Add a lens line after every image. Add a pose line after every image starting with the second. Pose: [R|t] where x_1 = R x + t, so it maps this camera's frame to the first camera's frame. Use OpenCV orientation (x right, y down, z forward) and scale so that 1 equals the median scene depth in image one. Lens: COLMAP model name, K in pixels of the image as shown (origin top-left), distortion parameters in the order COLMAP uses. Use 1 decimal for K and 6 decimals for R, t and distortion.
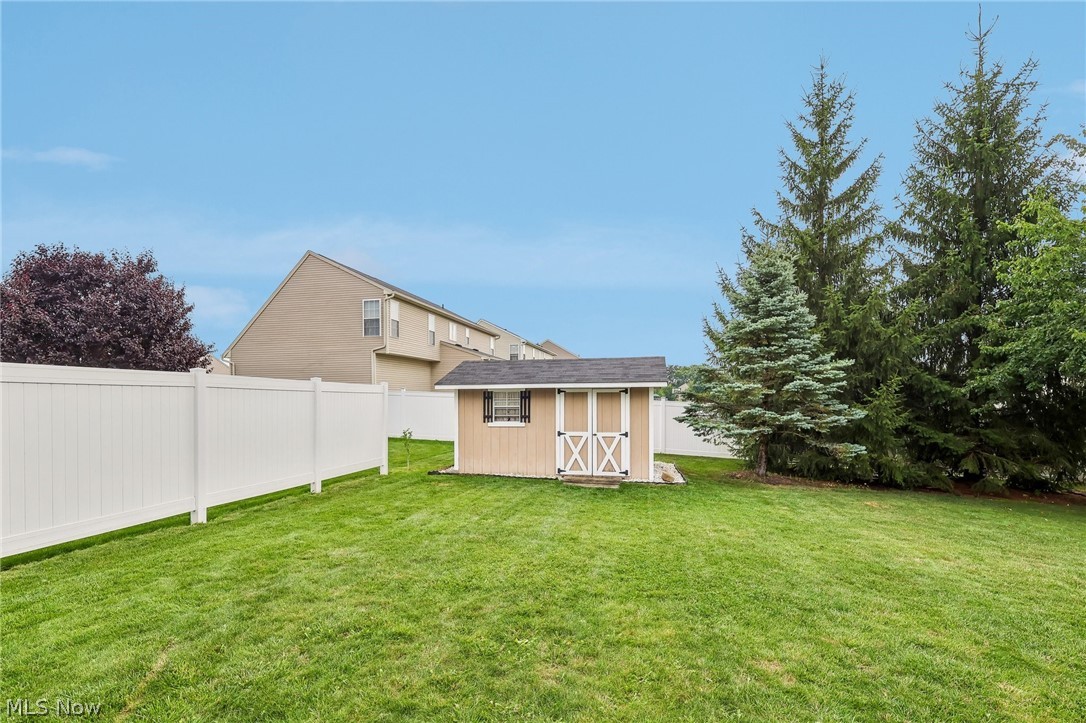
lens RADIAL K [[504.4, 0, 538.0], [0, 504.4, 394.8], [0, 0, 1]] dist [-0.000098, 0.001484]
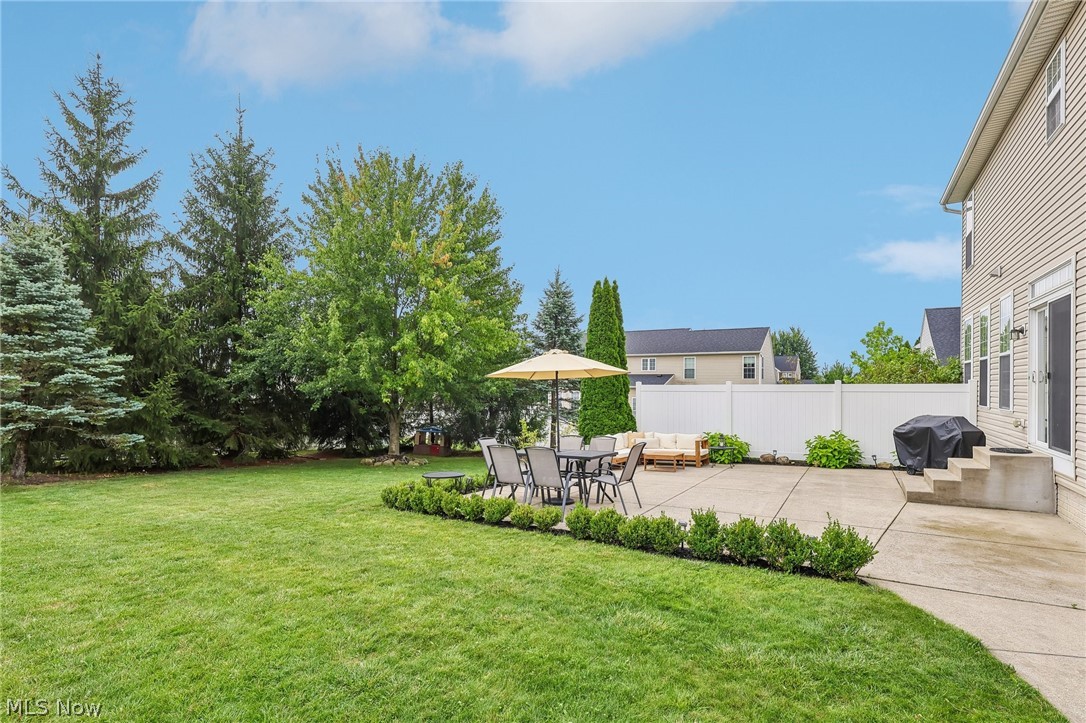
lens RADIAL K [[504.4, 0, 538.0], [0, 504.4, 394.8], [0, 0, 1]] dist [-0.000098, 0.001484]
pose [[0.331407, -0.005033, 0.943474, -0.094964], [-0.013215, 0.999863, 0.009976, -0.007466], [-0.943395, -0.015774, 0.331295, -0.160776]]
